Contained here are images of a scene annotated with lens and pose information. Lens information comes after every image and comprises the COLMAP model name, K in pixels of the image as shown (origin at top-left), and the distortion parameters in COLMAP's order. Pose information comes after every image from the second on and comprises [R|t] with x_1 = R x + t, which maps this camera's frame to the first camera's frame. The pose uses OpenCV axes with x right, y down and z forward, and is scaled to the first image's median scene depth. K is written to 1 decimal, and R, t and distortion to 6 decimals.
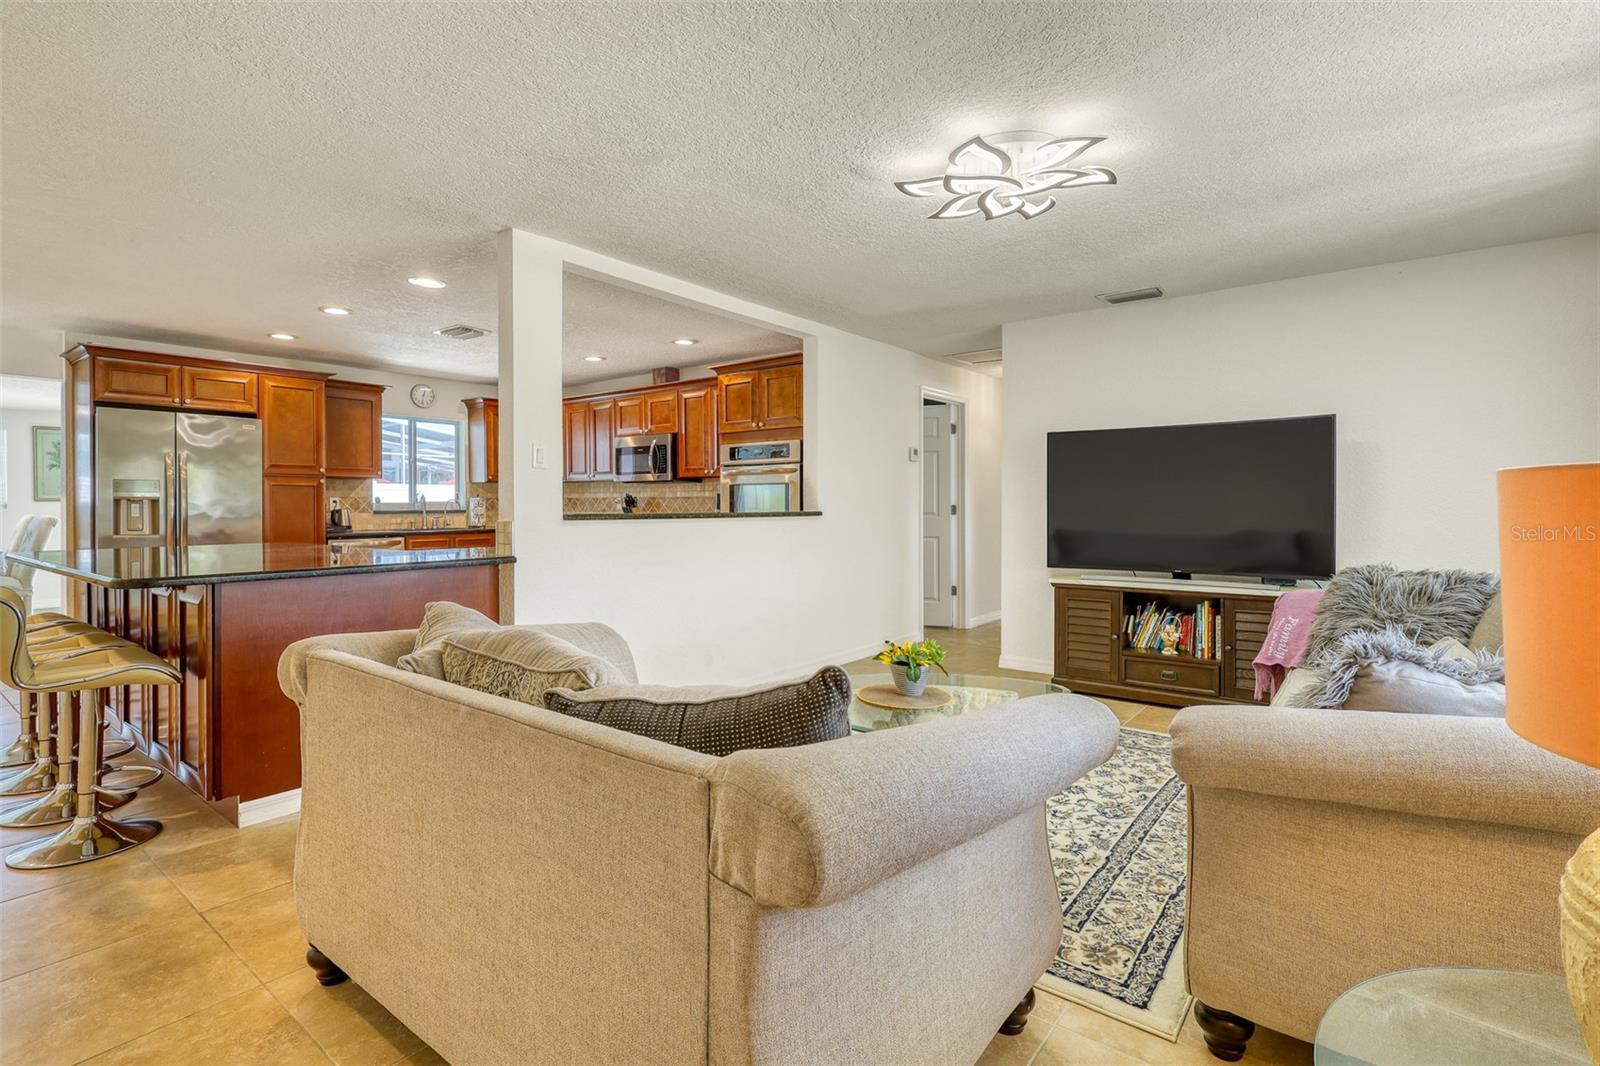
lens RADIAL K [[767.1, 0, 792.7], [0, 767.1, 501.2], [0, 0, 1]] dist [0.001578, 0.000935]
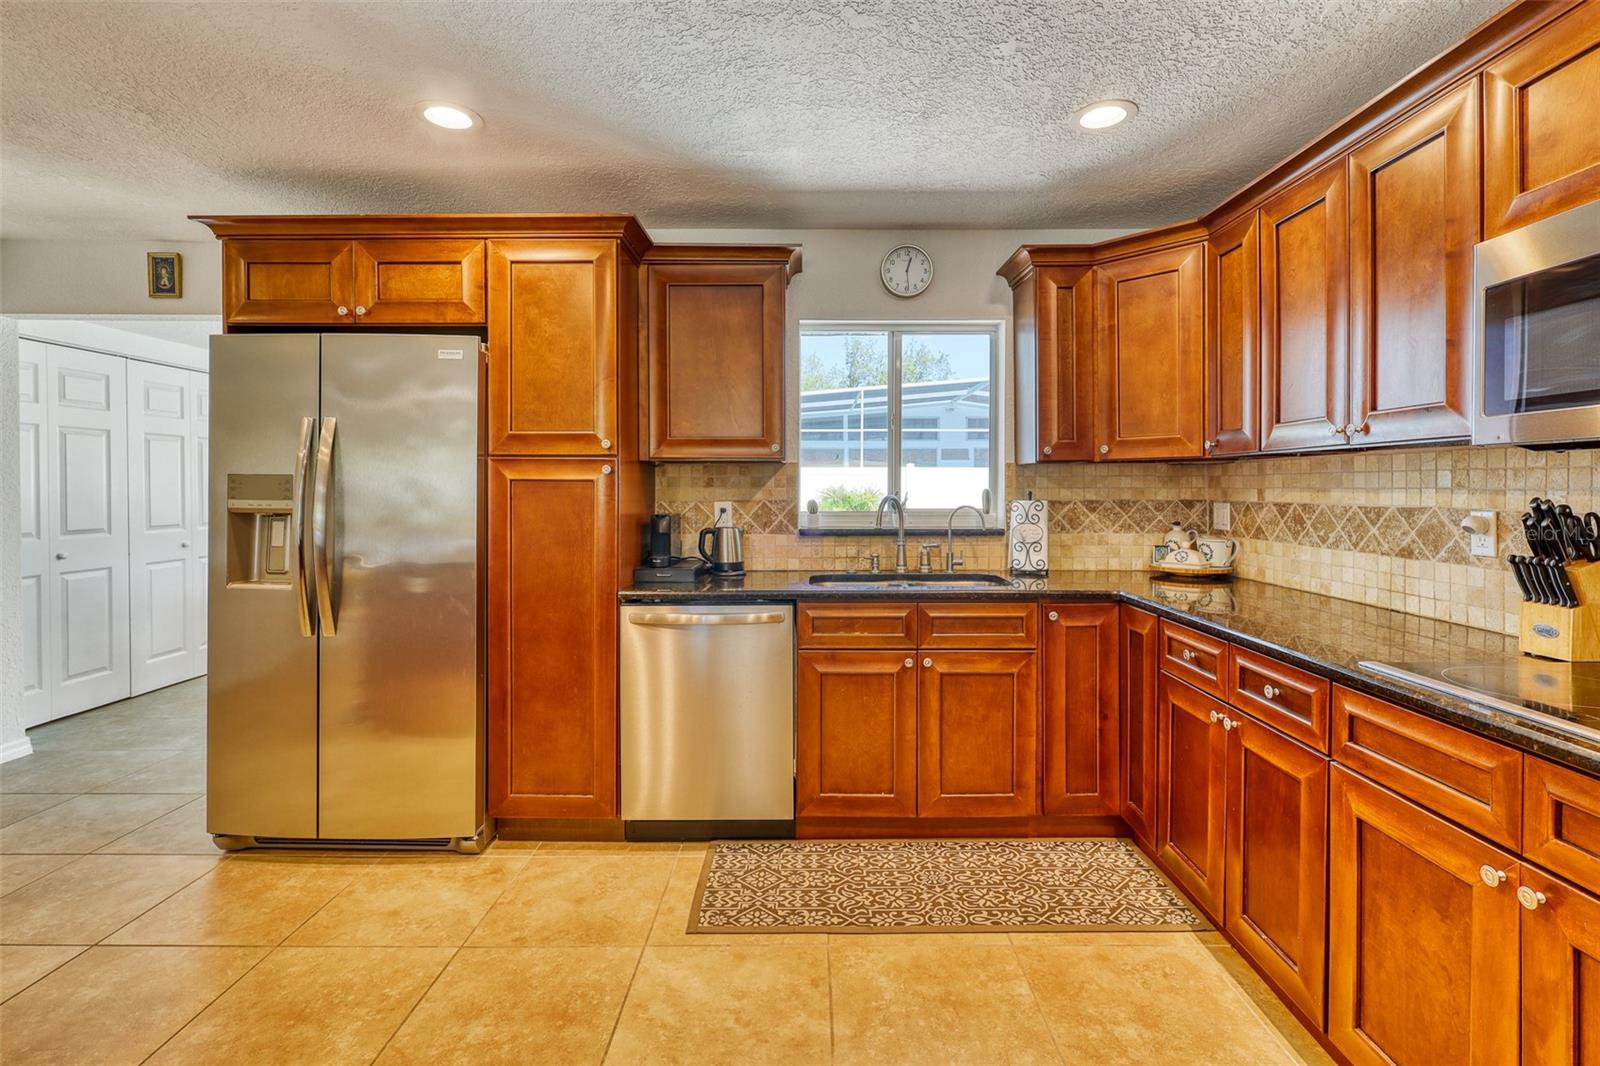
lens RADIAL K [[755.9, 0, 788.7], [0, 755.9, 499.2], [0, 0, 1]] dist [-0.000893, 0.002000]
pose [[0.611582, 0.012340, -0.791085, -0.187685], [0.001105, 0.999864, 0.016451, -0.014331], [0.791180, -0.010935, 0.611486, 0.736379]]
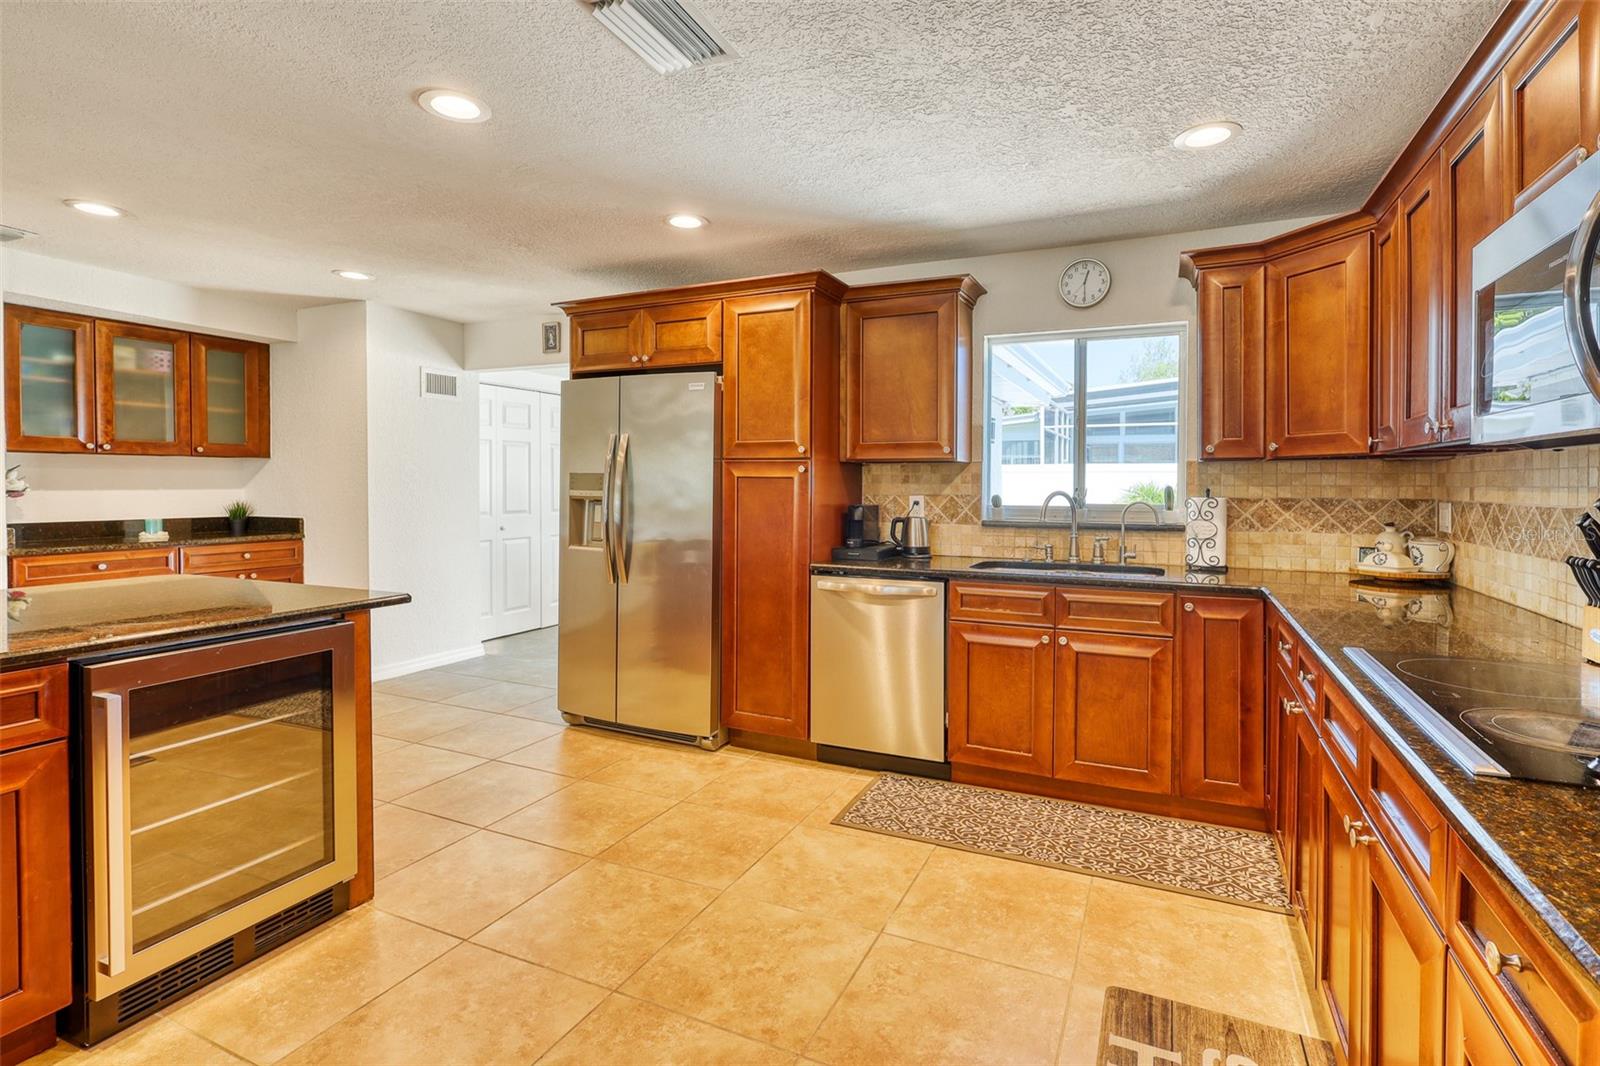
lens RADIAL K [[748.6, 0, 804.3], [0, 748.6, 500.0], [0, 0, 1]] dist [0.000738, 0.000331]
pose [[0.236741, 0.022443, -0.971314, -0.069386], [-0.003382, 0.999746, 0.022276, -0.013792], [0.971567, -0.001989, 0.236756, 0.783547]]
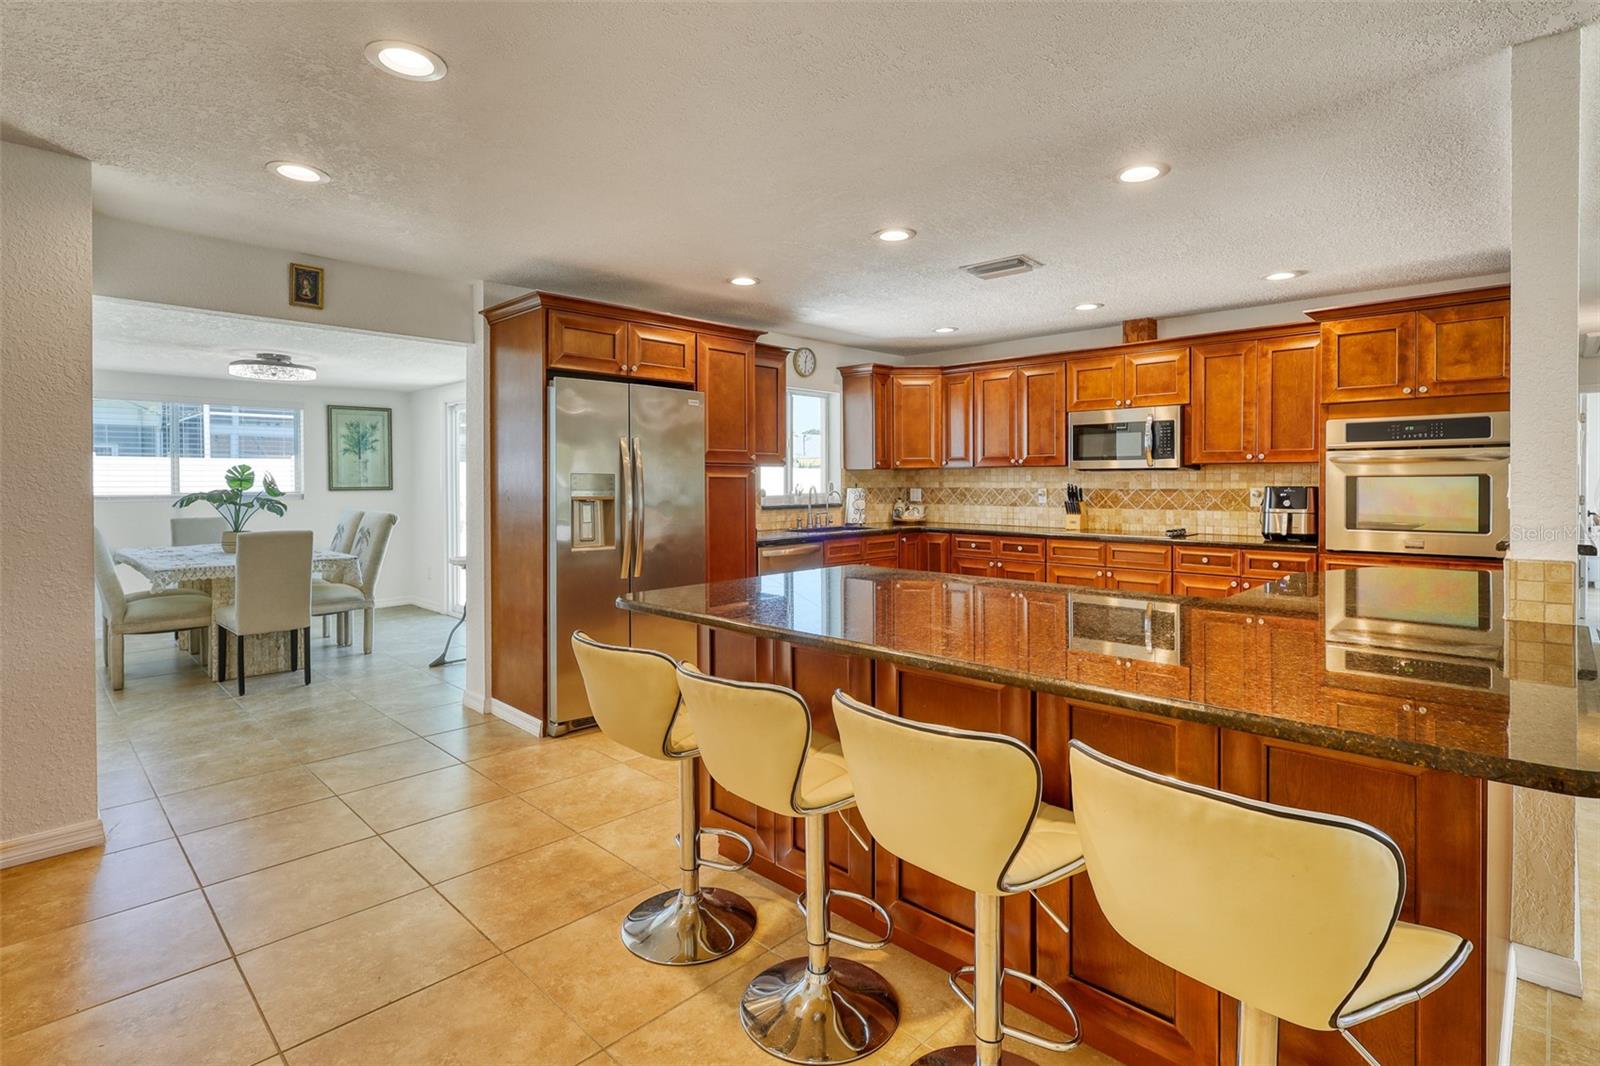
lens RADIAL K [[784.5, 0, 807.0], [0, 784.5, 503.9], [0, 0, 1]] dist [-0.002694, 0.000463]
pose [[0.994590, 0.000738, -0.103871, -0.428432], [0.002548, 0.999501, 0.031494, -0.016517], [0.103842, -0.031588, 0.994092, 0.190459]]
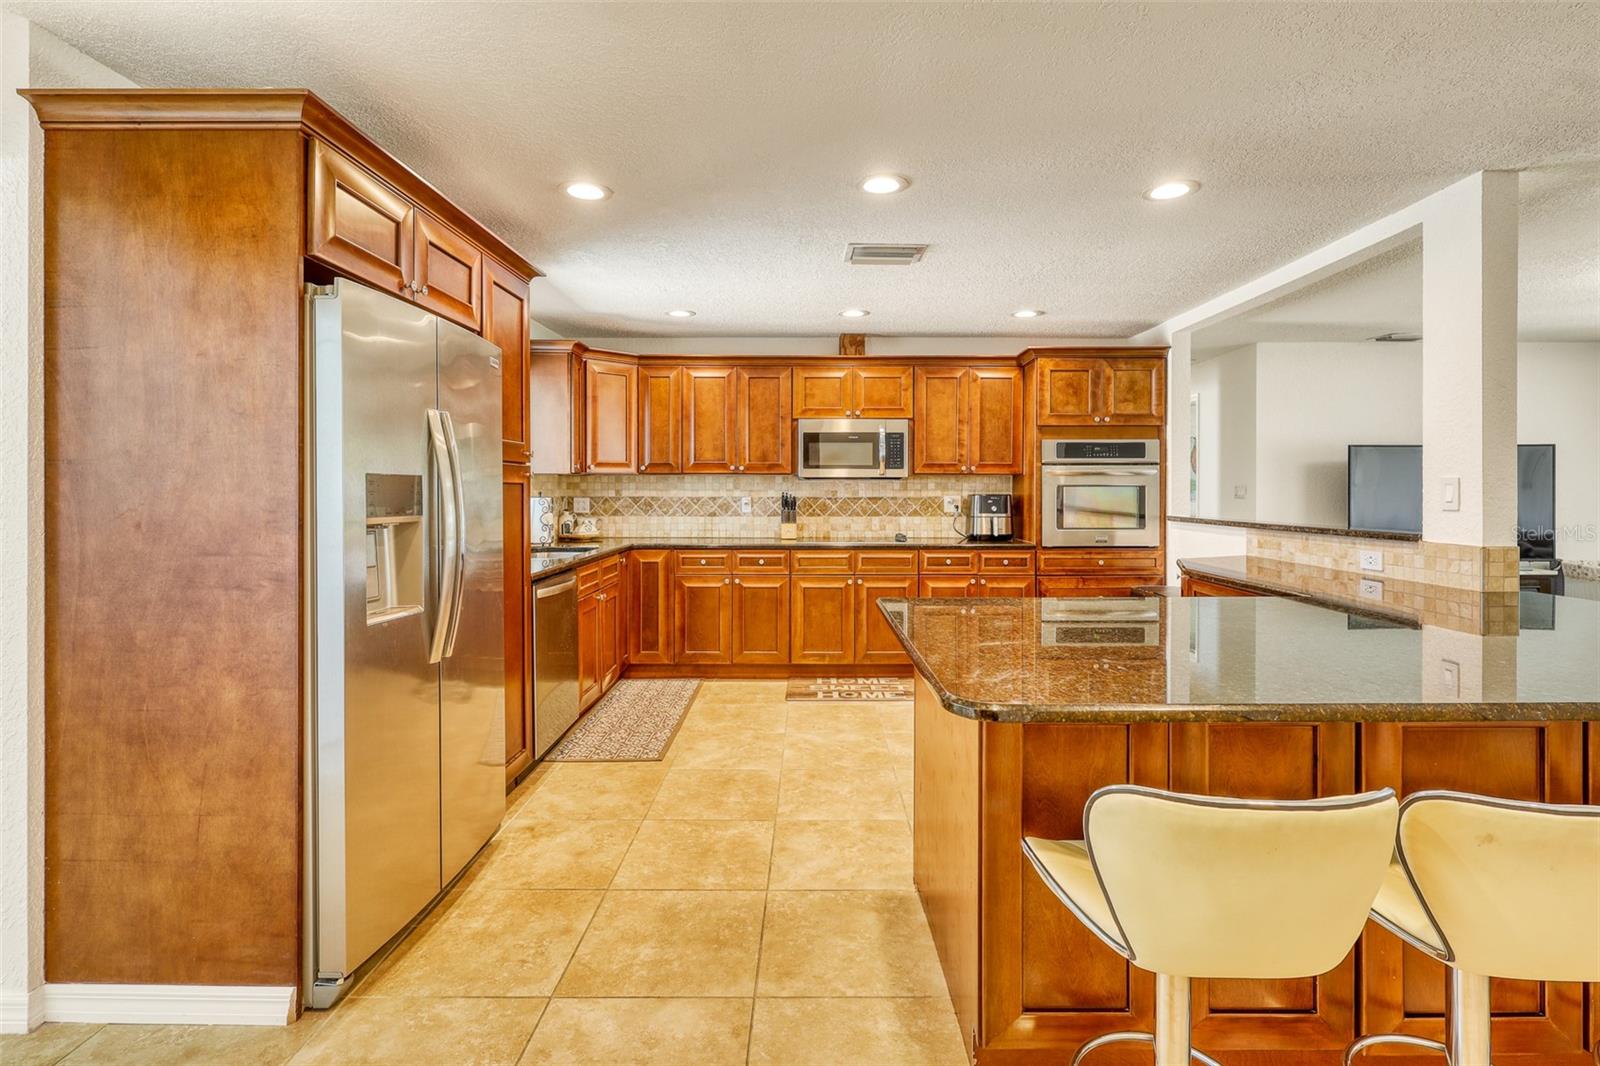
lens RADIAL K [[751.8, 0, 817.8], [0, 751.8, 513.0], [0, 0, 1]] dist [0.002485, 0.001436]
pose [[0.788047, -0.022239, 0.615214, -0.698781], [-0.001671, 0.999266, 0.038262, -0.019366], [-0.615613, -0.031181, 0.787431, 0.418219]]
